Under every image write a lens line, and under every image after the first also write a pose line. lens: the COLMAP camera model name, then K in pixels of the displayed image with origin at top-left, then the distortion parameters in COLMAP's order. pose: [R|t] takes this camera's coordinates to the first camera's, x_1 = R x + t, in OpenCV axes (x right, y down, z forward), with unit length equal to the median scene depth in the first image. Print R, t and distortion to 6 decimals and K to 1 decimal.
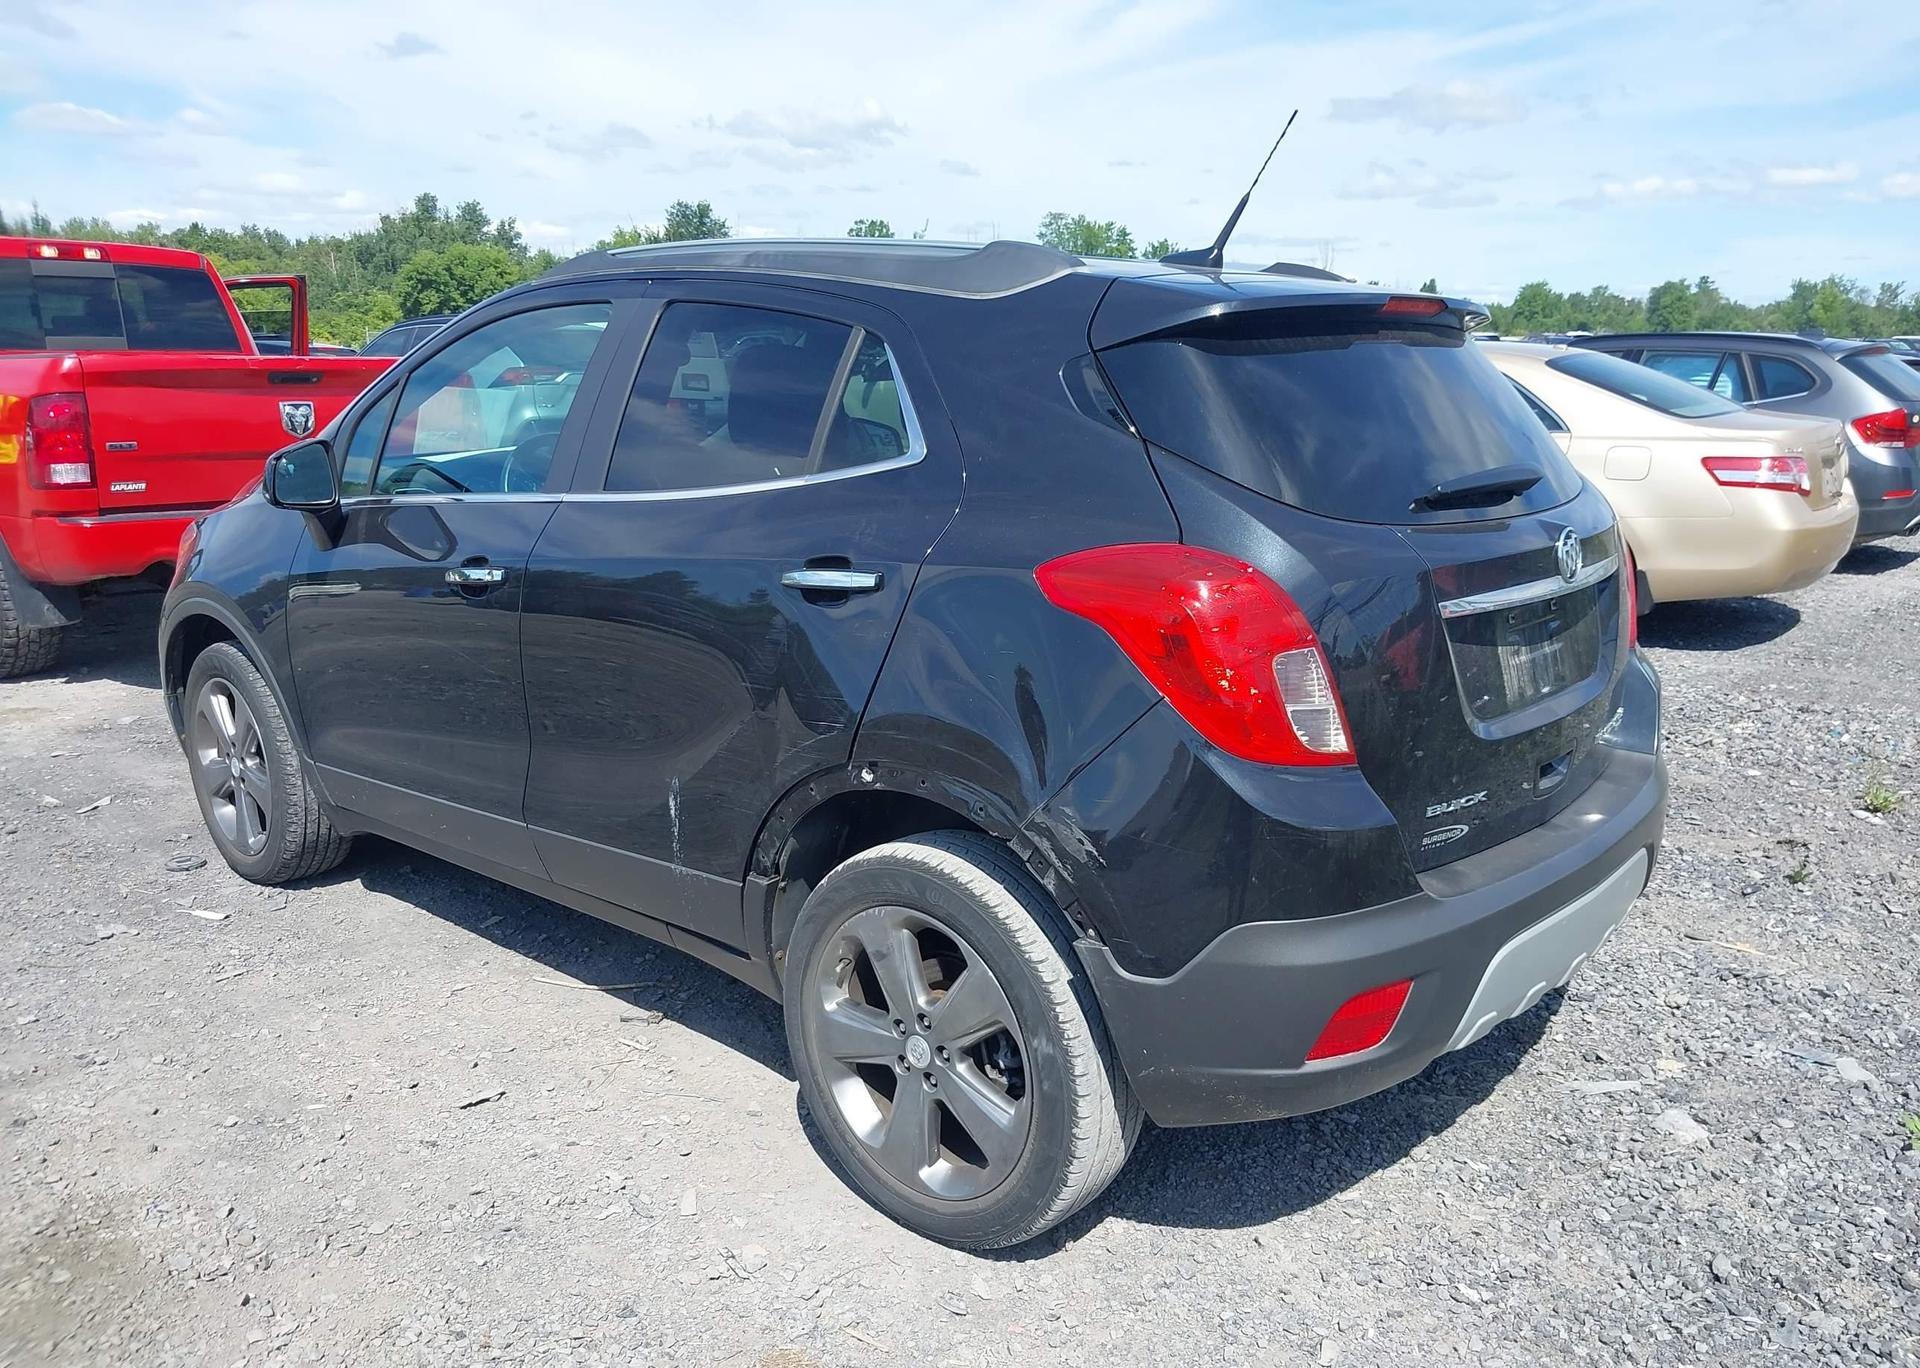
lens RADIAL K [[1587.4, 0, 960.0], [0, 1587.4, 684.0], [0, 0, 1]] dist [-0.011576, -0.002326]
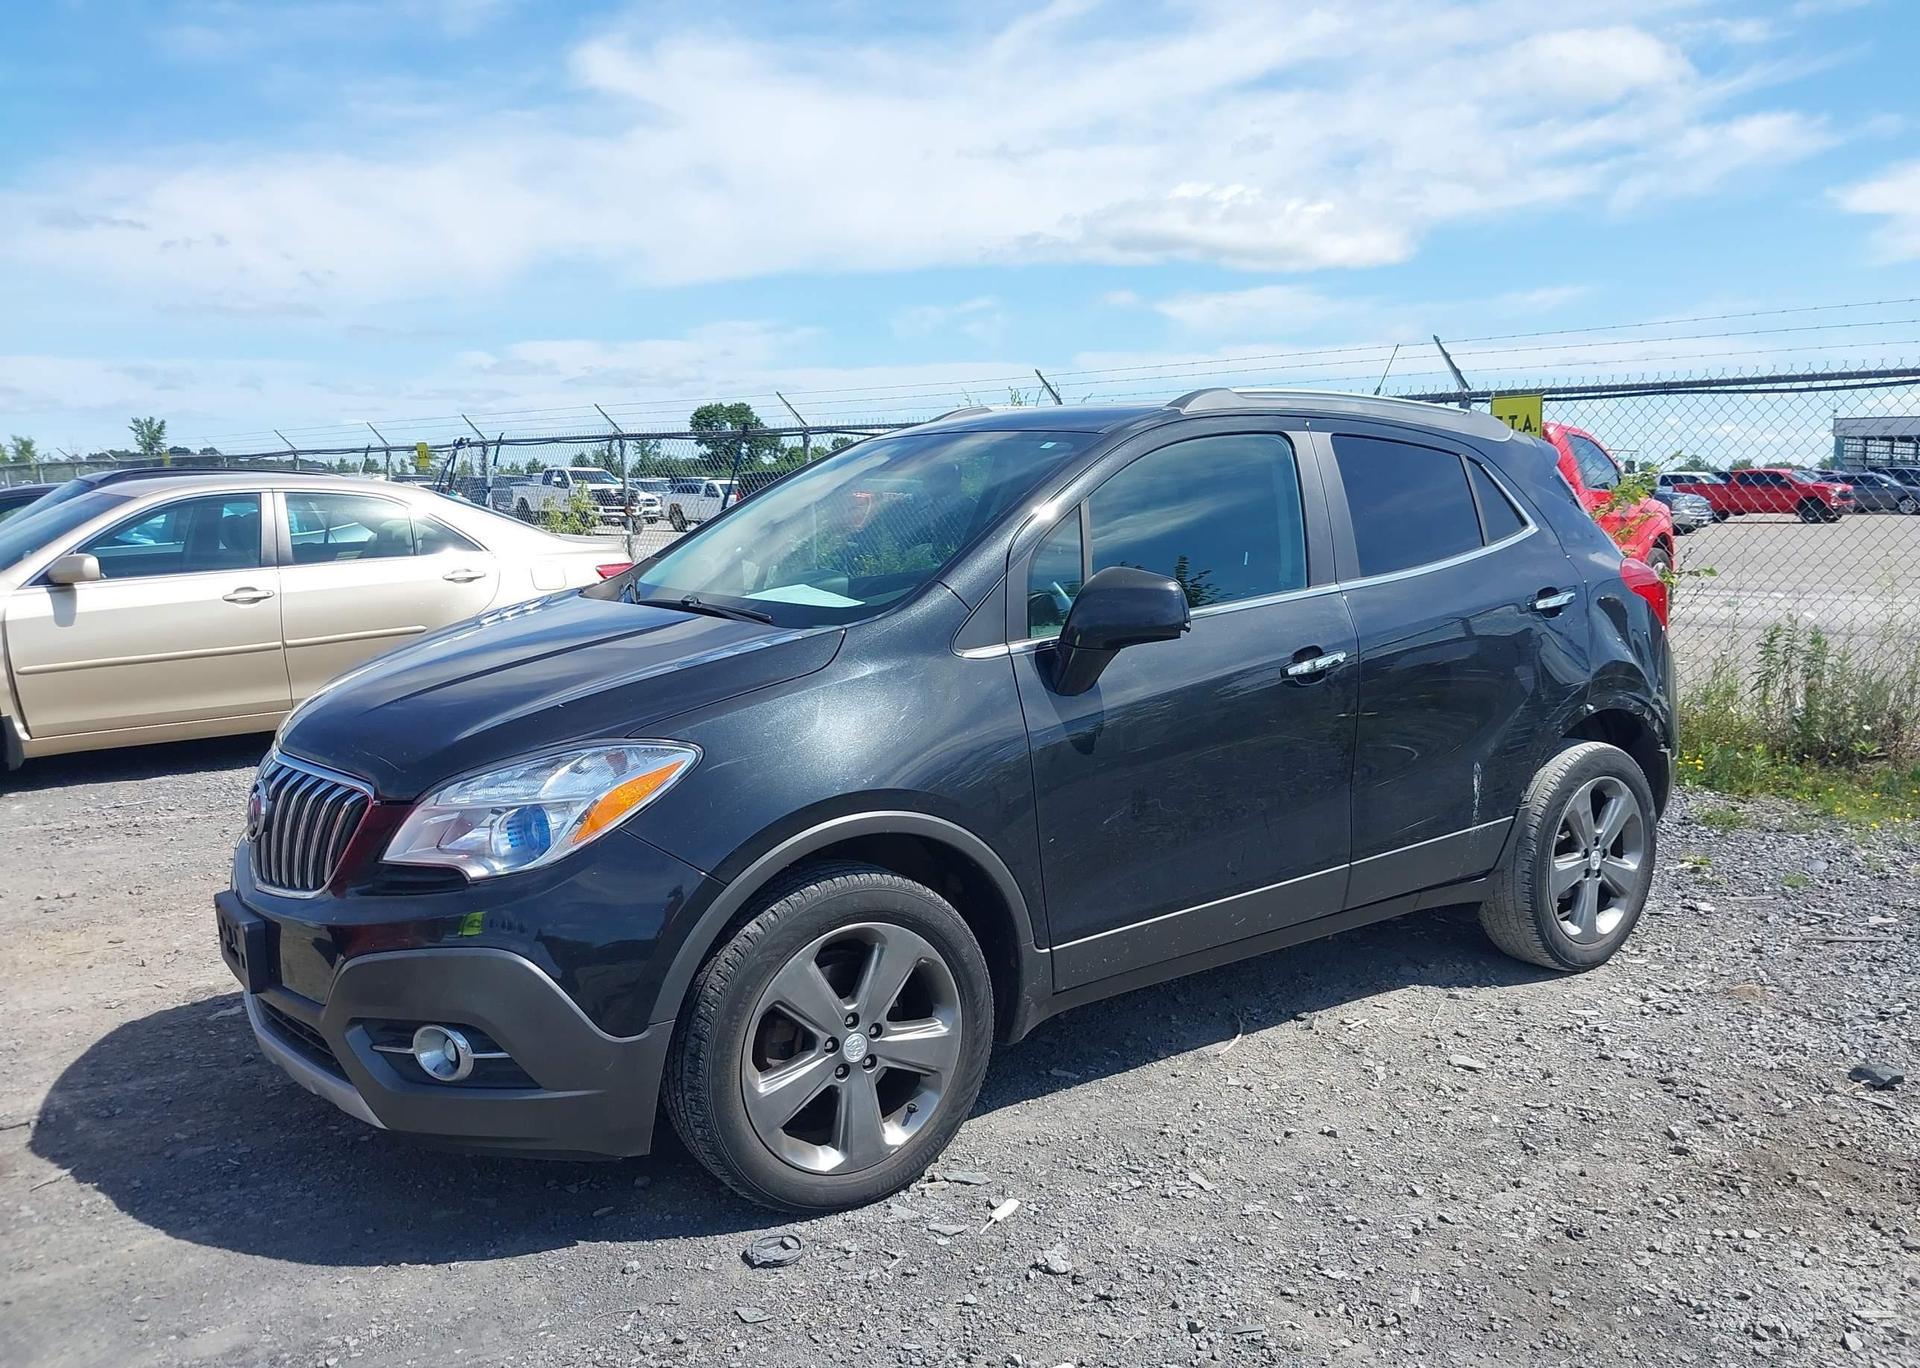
lens RADIAL K [[1622.4, 0, 1012.3], [0, 1622.4, 675.4], [0, 0, 1]] dist [0.001195, -0.021256]
pose [[0.154544, -0.121269, 0.980515, -1.193523], [0.216021, 0.972573, 0.086238, -0.168126], [-0.964081, 0.198484, 0.176502, 0.810977]]
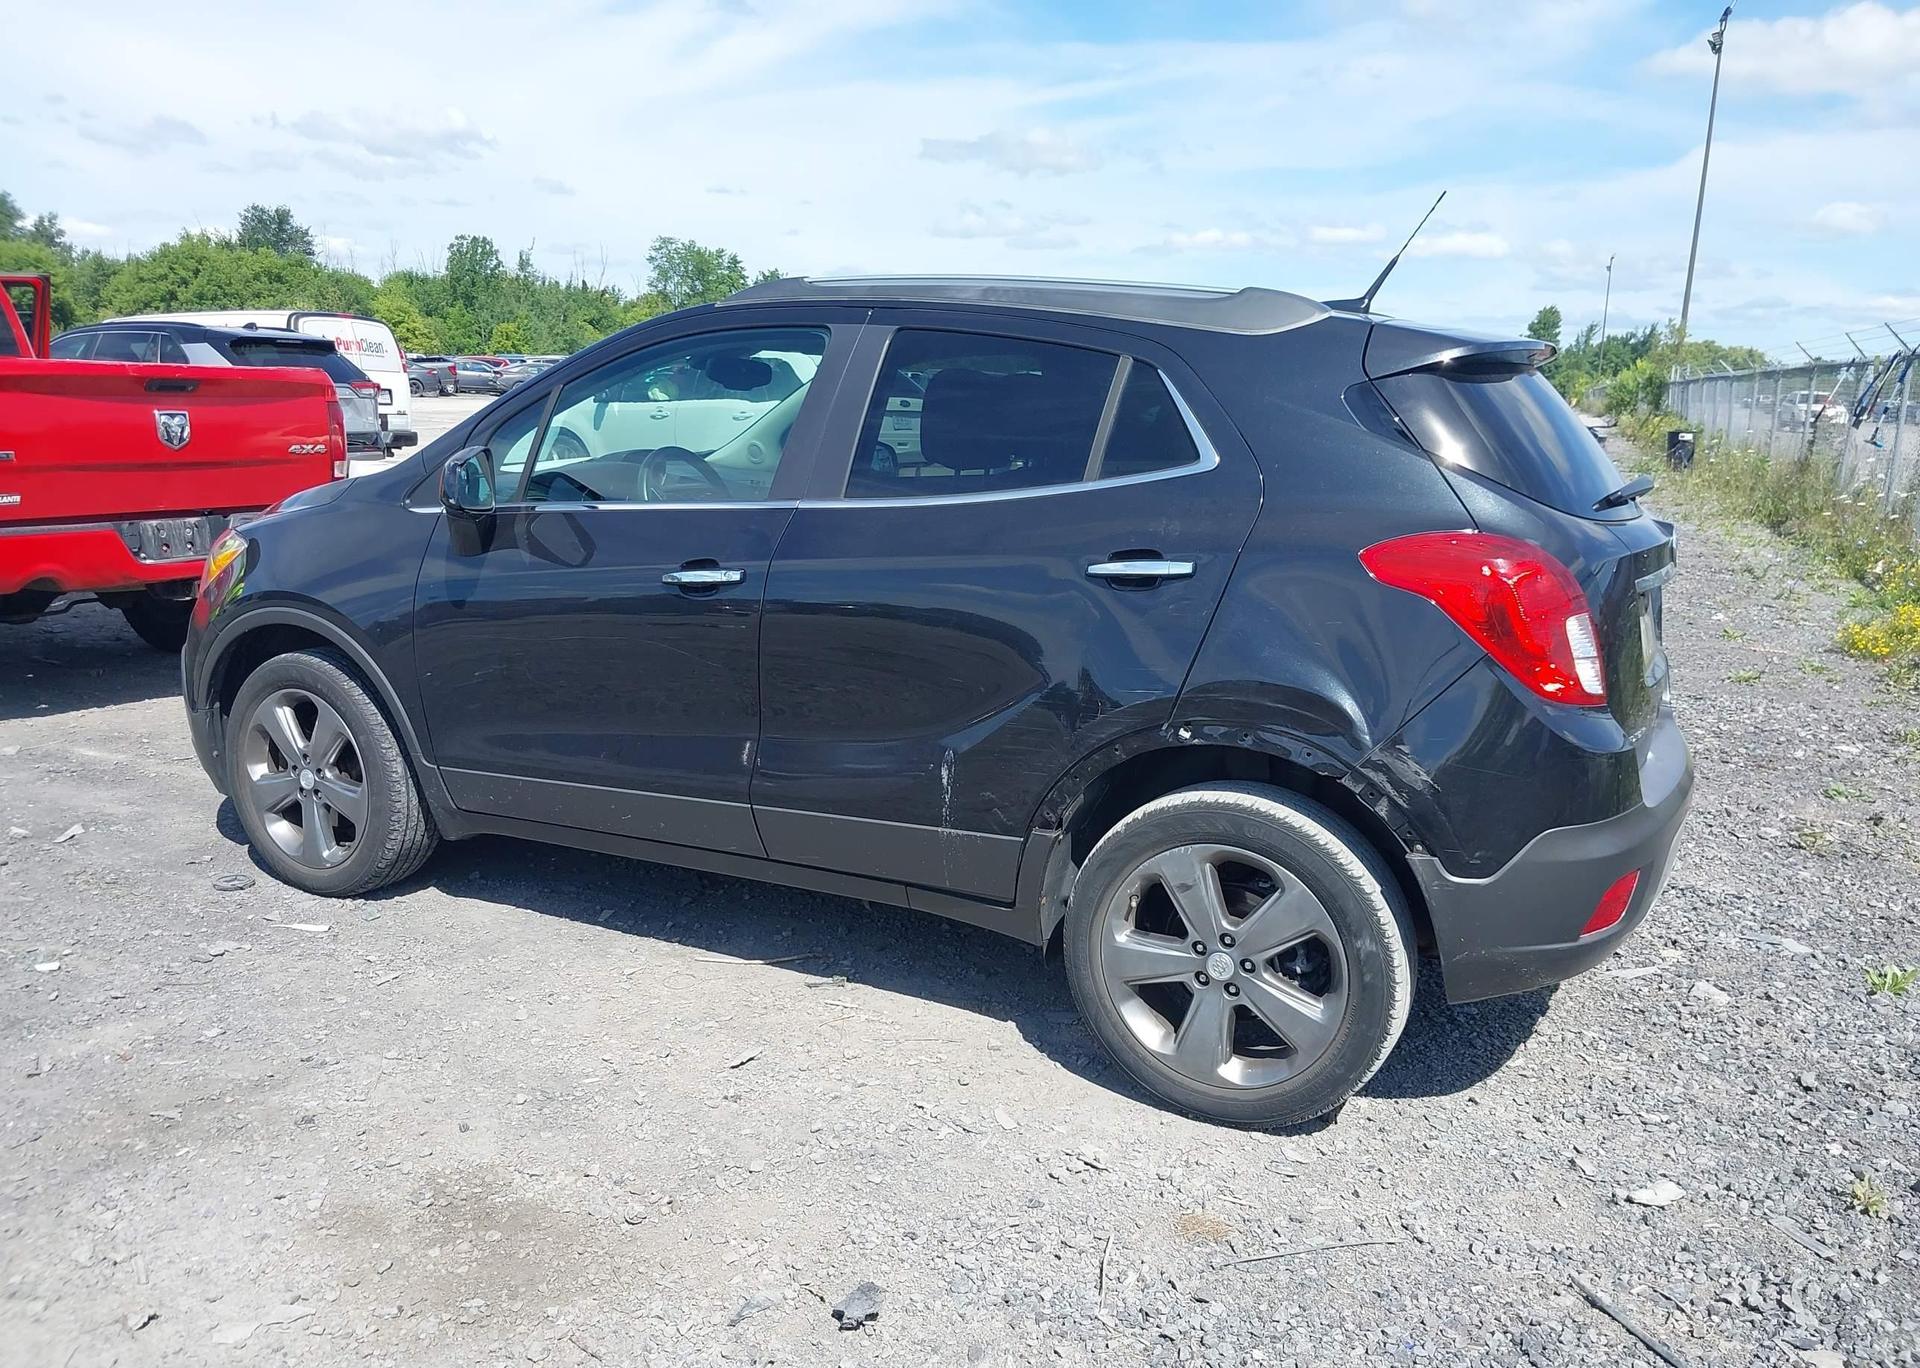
lens RADIAL K [[1596.0, 0, 965.2], [0, 1596.0, 688.5], [0, 0, 1]] dist [-0.003366, 0.007055]
pose [[0.963786, -0.026675, 0.265341, -0.333655], [0.030727, 0.999466, -0.011133, 0.020086], [-0.264902, 0.018883, 0.964090, -0.066722]]
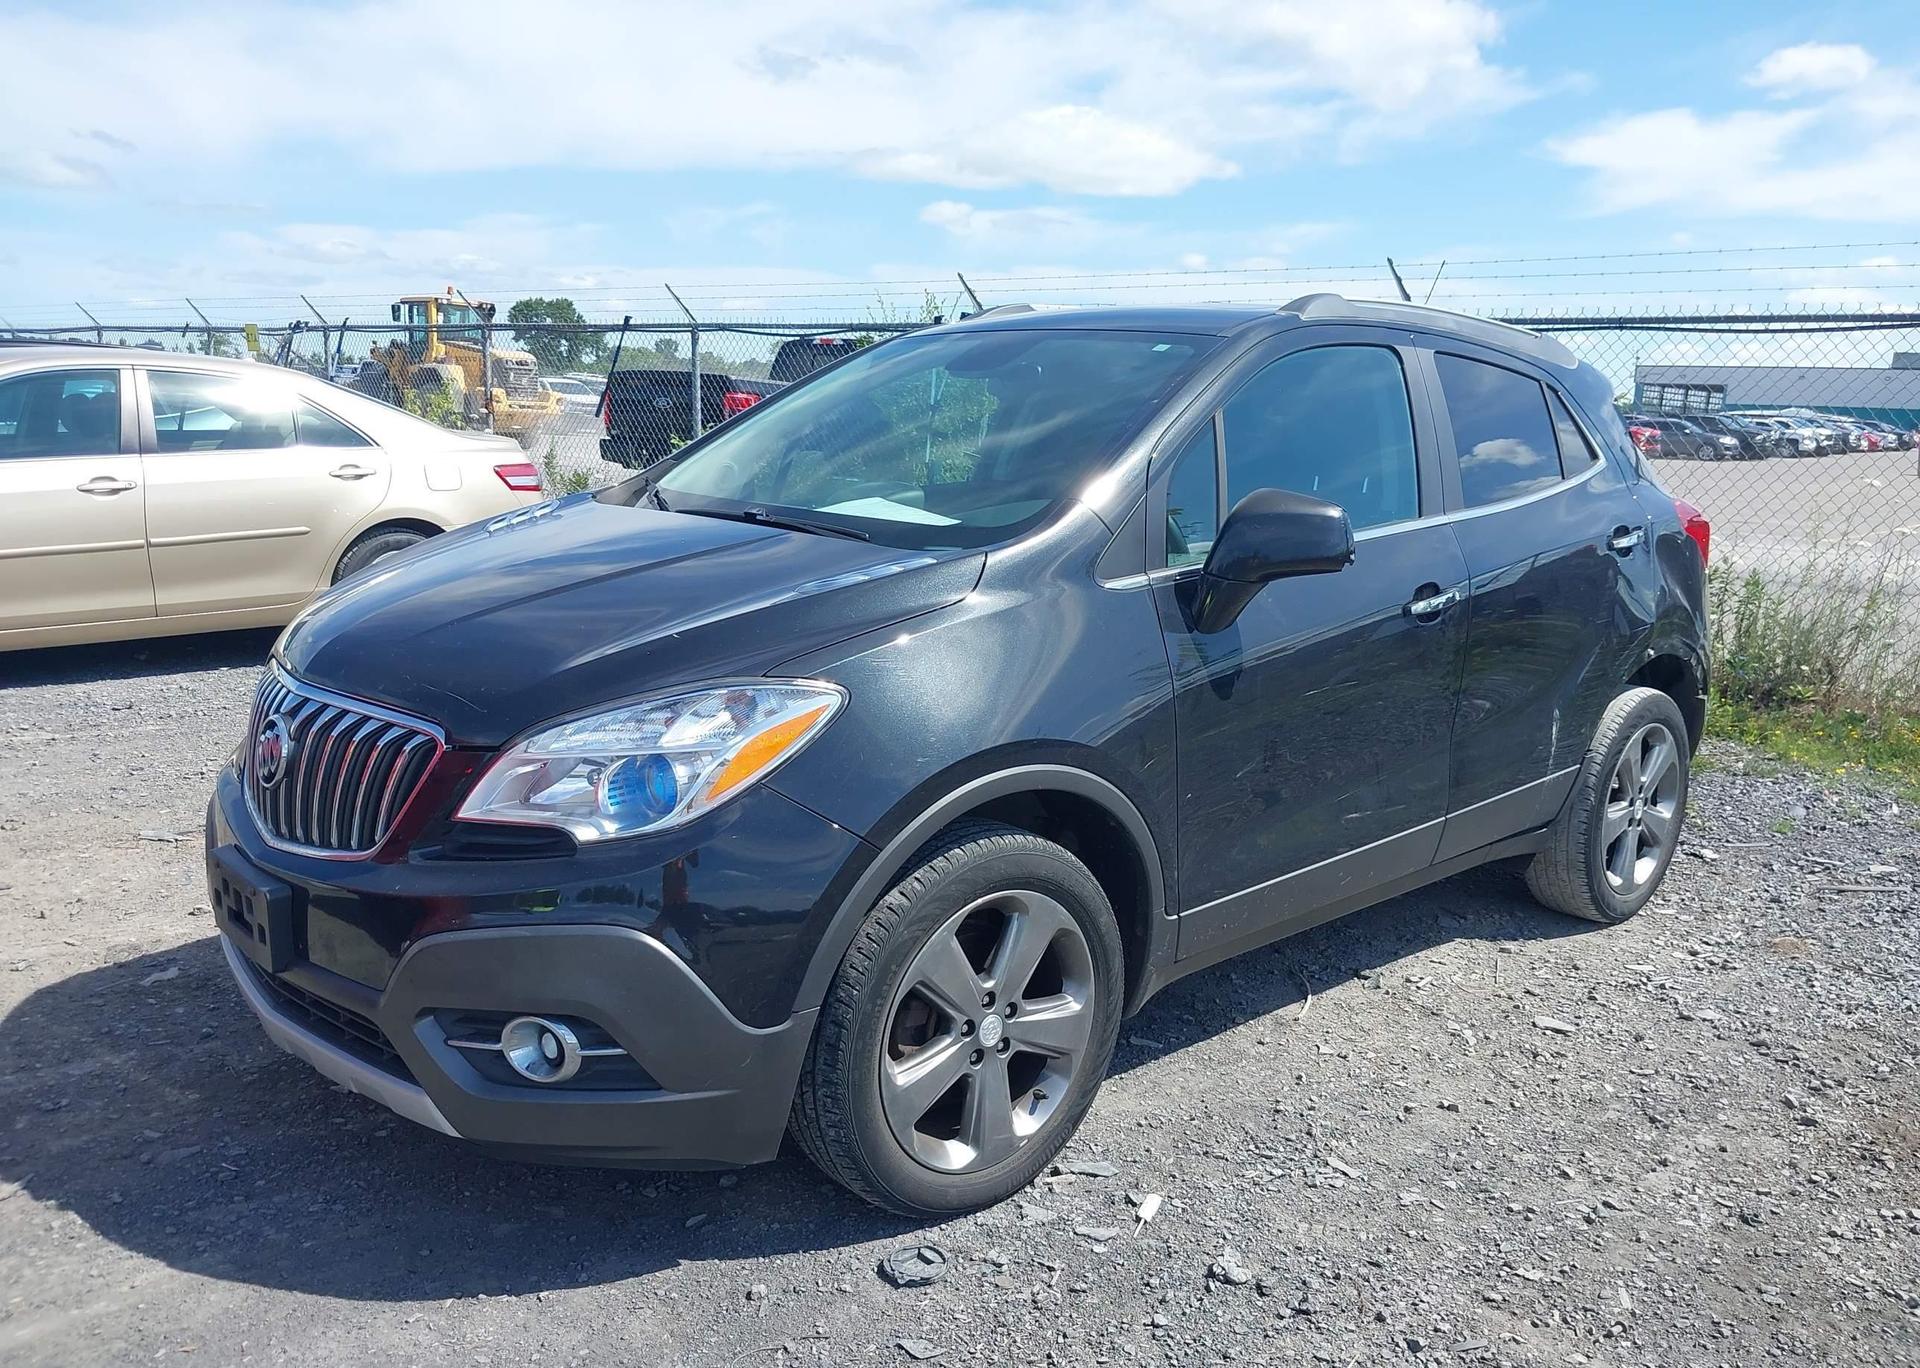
lens RADIAL K [[1587.4, 0, 960.0], [0, 1587.4, 684.0], [0, 0, 1]] dist [-0.011576, -0.002326]
pose [[0.034047, -0.177075, 0.983608, -1.094697], [0.178527, 0.969427, 0.168343, -0.199103], [-0.983346, 0.169869, 0.064618, 1.000022]]
